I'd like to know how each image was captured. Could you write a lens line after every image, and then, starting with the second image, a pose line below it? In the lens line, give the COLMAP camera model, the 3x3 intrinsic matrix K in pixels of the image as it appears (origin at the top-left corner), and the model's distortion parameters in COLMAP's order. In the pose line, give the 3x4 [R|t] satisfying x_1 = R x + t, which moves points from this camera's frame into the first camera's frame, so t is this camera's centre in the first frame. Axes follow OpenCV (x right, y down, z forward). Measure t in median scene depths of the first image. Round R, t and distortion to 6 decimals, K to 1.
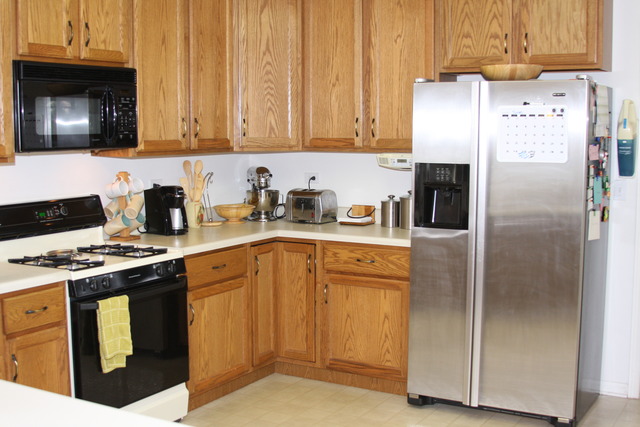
lens RADIAL K [[833.4, 0, 320.0], [0, 833.4, 213.5], [0, 0, 1]] dist [-0.121549, -0.013228]
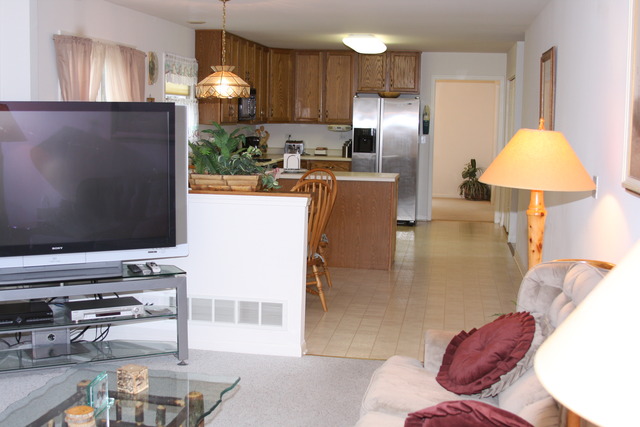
lens RADIAL K [[833.4, 0, 320.0], [0, 833.4, 213.5], [0, 0, 1]] dist [-0.121549, -0.013228]
pose [[0.927022, -0.021057, 0.374414, -0.887494], [0.015095, 0.999708, 0.018848, 0.143682], [-0.374702, -0.011820, 0.927070, -1.270841]]
